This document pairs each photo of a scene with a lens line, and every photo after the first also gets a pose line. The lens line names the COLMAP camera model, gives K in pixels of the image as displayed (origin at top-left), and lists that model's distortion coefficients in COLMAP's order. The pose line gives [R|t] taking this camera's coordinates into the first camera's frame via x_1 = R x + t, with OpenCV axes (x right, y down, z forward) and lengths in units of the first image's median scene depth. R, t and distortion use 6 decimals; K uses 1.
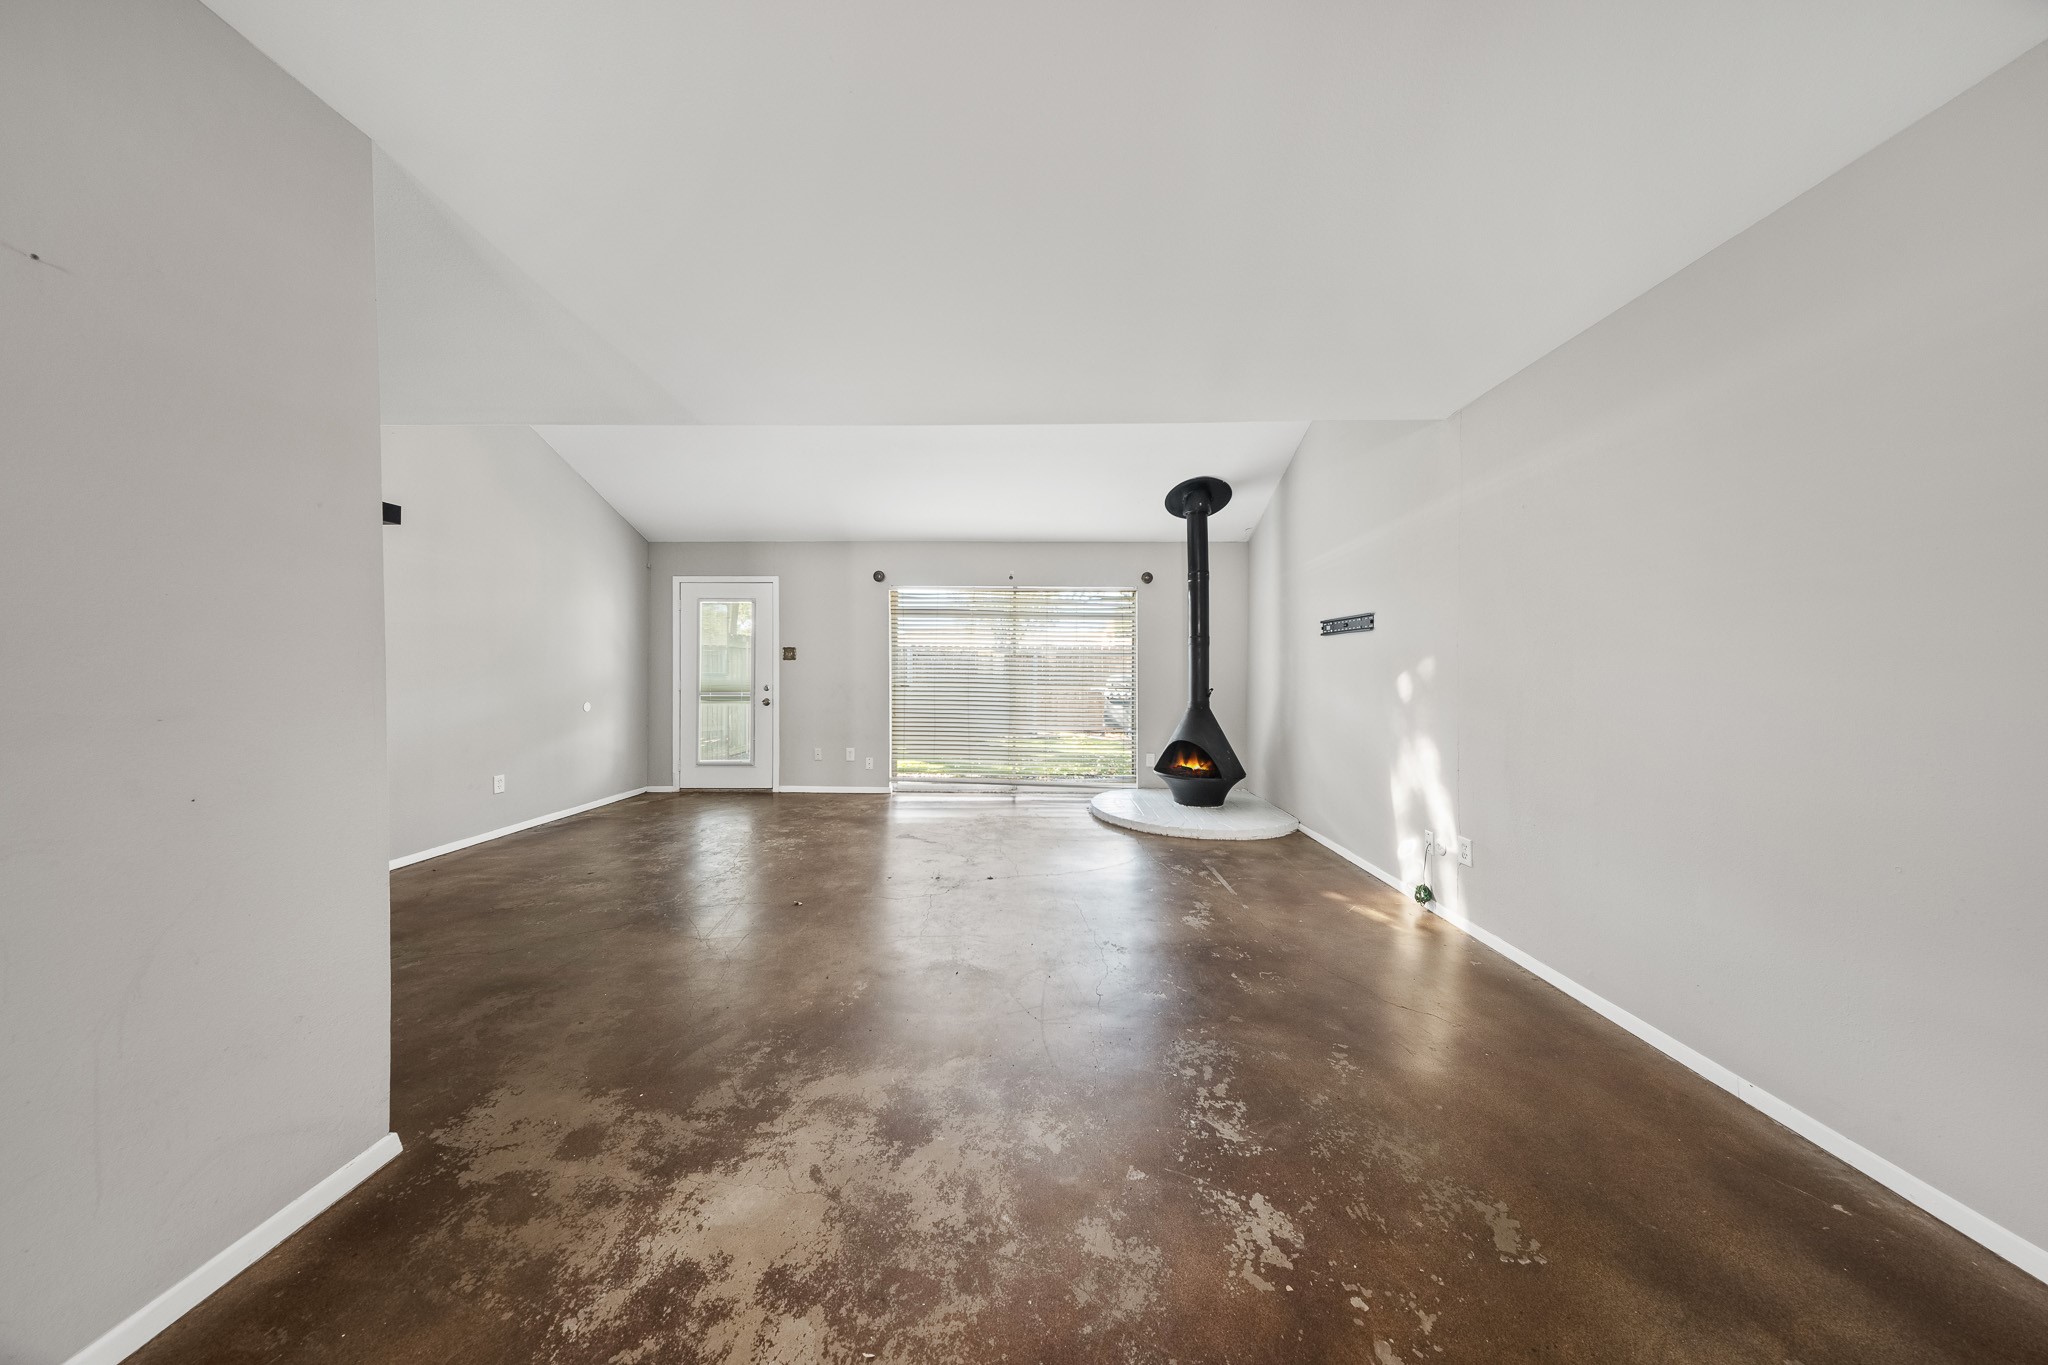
lens RADIAL K [[617.2, 0, 1026.7], [0, 617.2, 671.7], [0, 0, 1]] dist [0.012618, -0.003960]
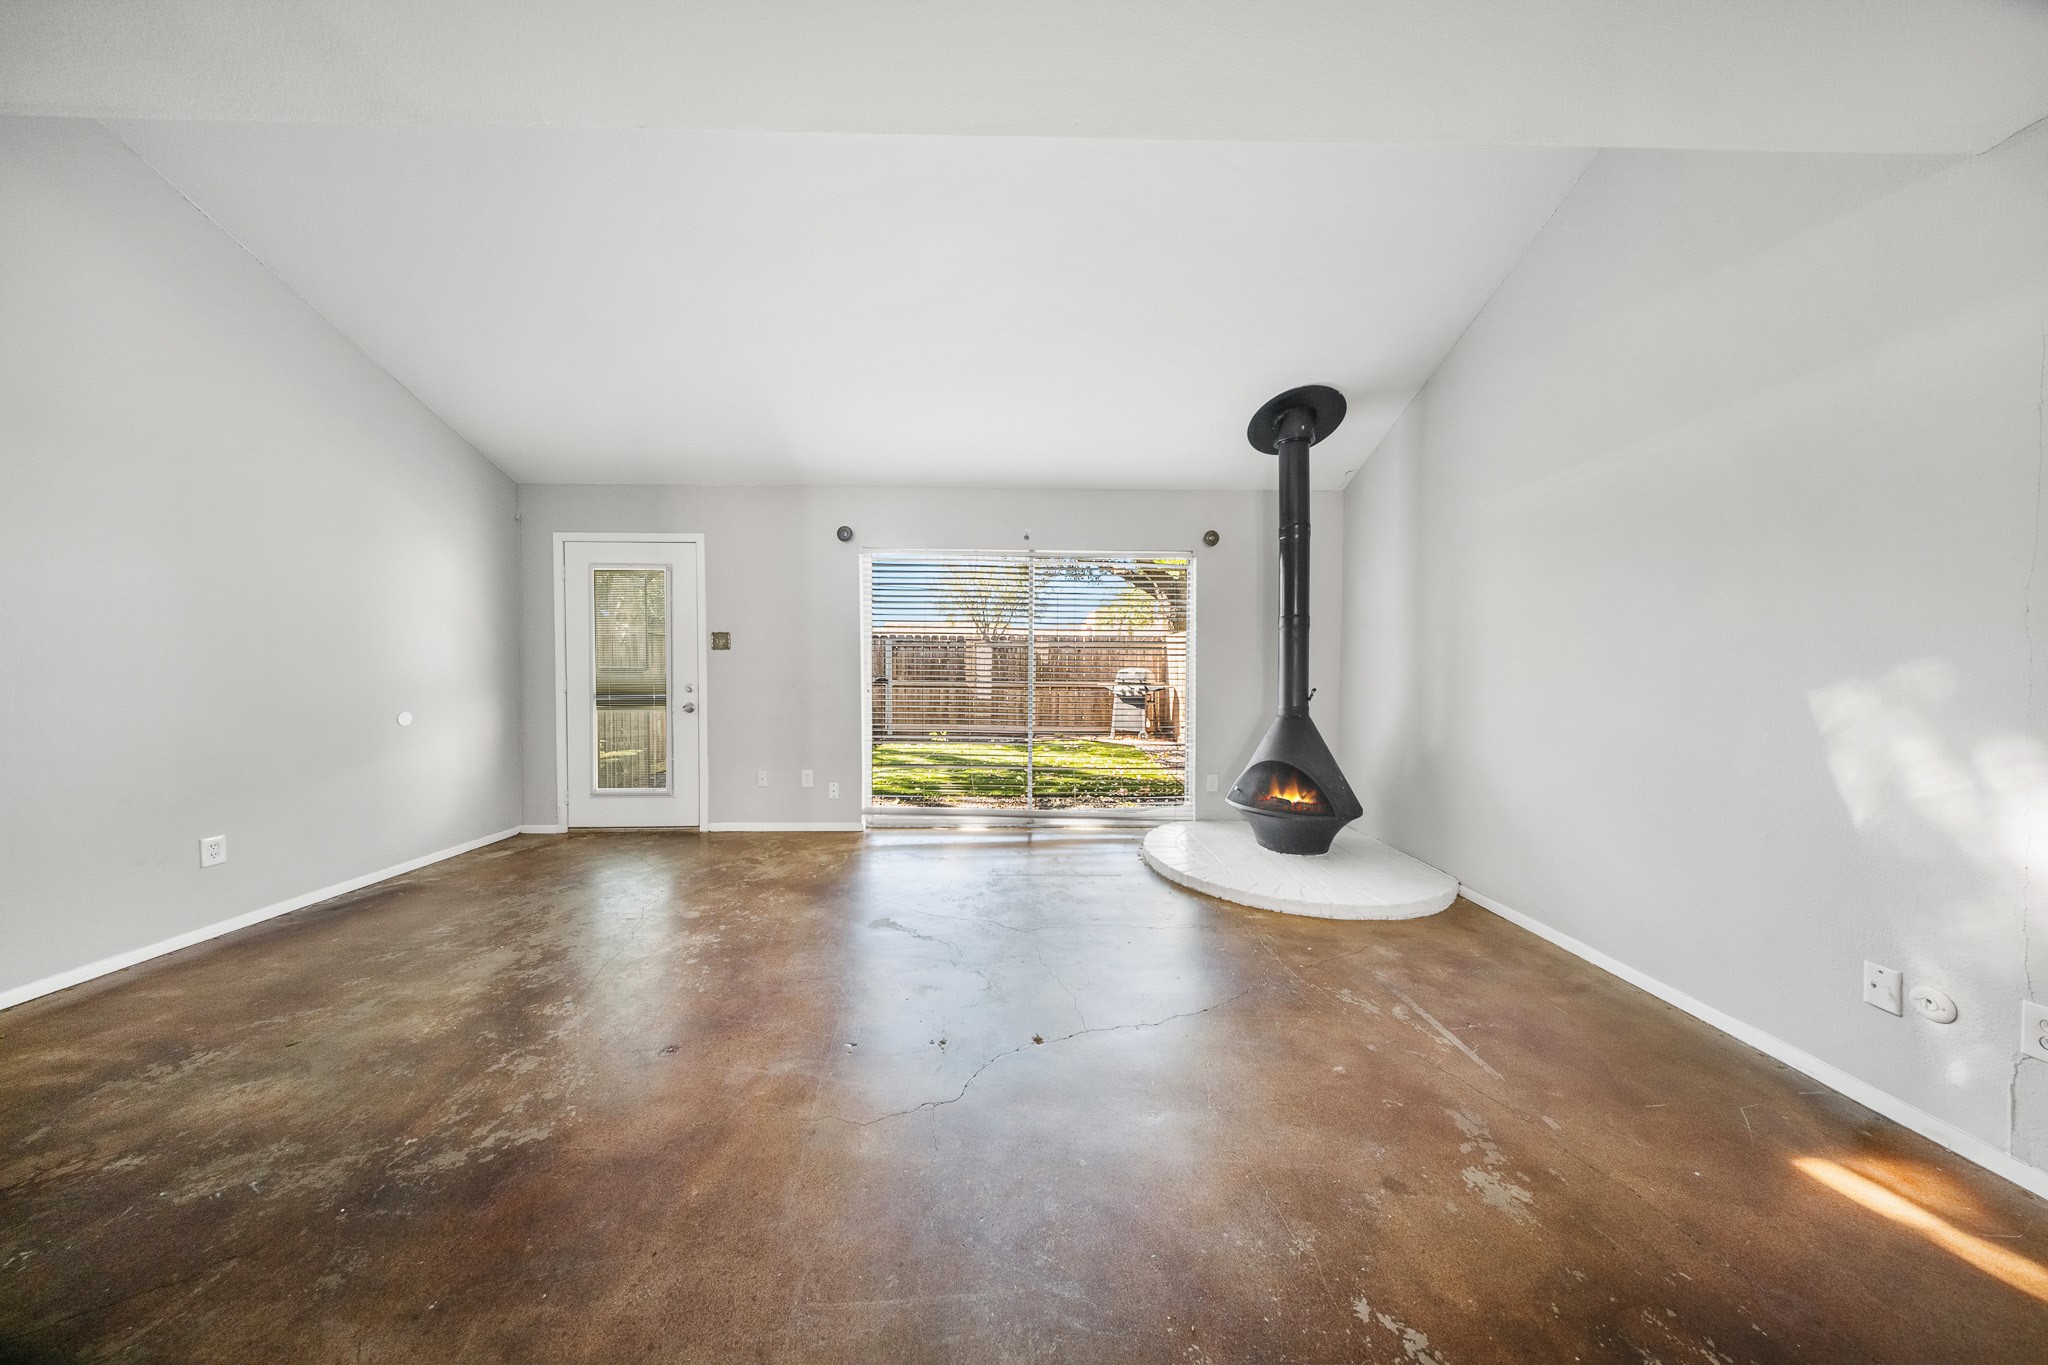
lens RADIAL K [[617.2, 0, 1026.7], [0, 617.2, 671.7], [0, 0, 1]] dist [0.012618, -0.003960]
pose [[0.999432, -0.002360, 0.033611, -0.056803], [0.002025, 0.999948, 0.009991, 0.000261], [-0.033633, -0.009918, 0.999385, 0.294617]]
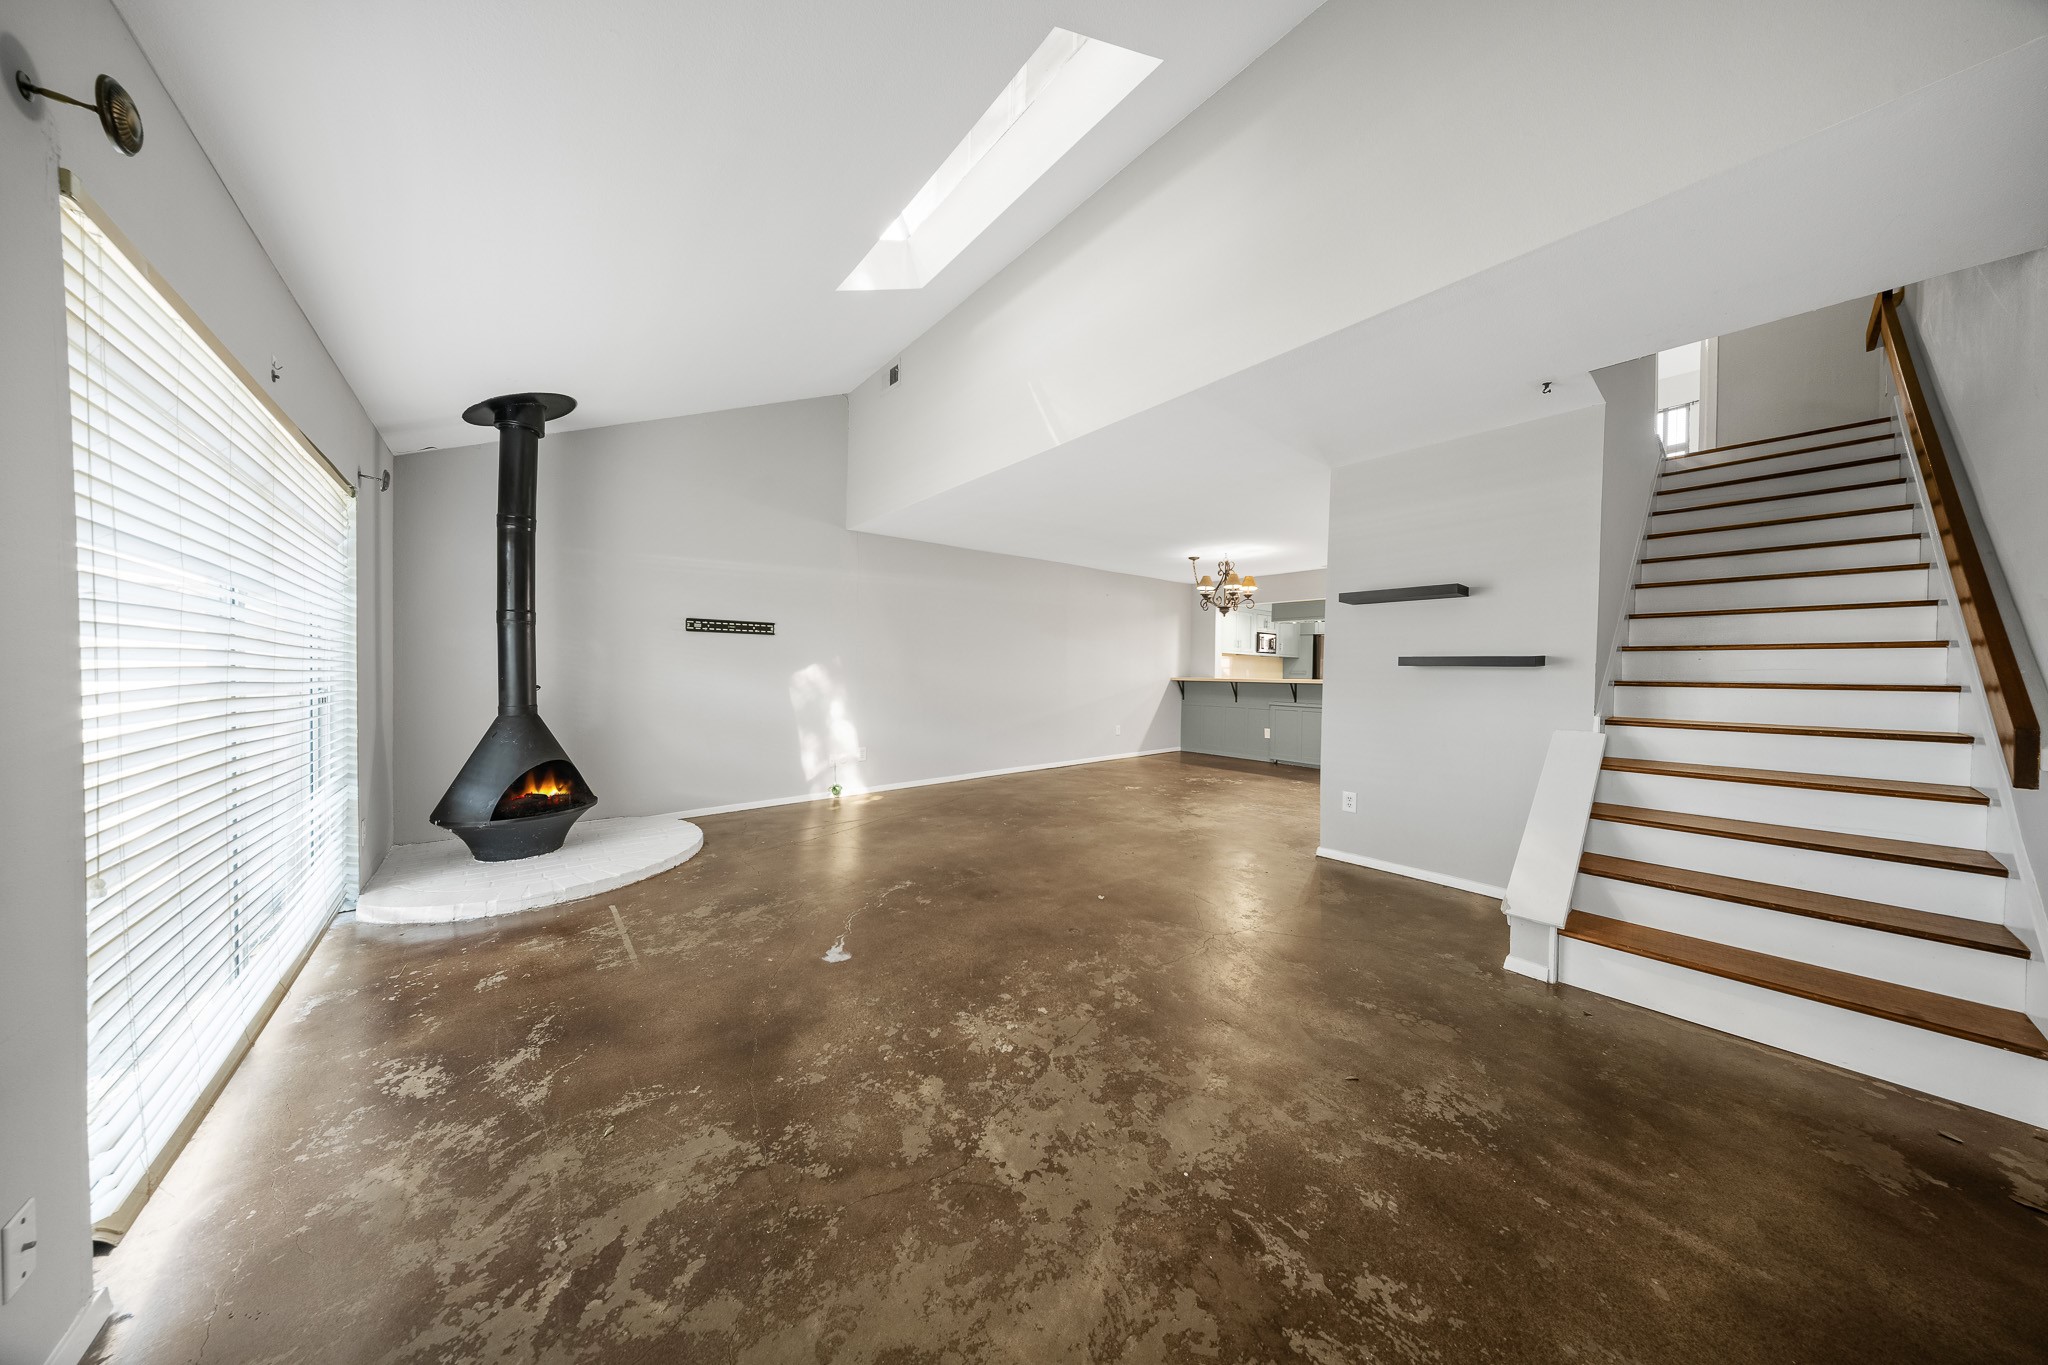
lens RADIAL K [[617.2, 0, 1026.7], [0, 617.2, 671.7], [0, 0, 1]] dist [0.012618, -0.003960]
pose [[-0.666490, -0.012779, 0.745404, -0.585592], [-0.007927, 0.999918, 0.010054, -0.001534], [-0.745472, 0.000792, -0.666537, 0.999999]]
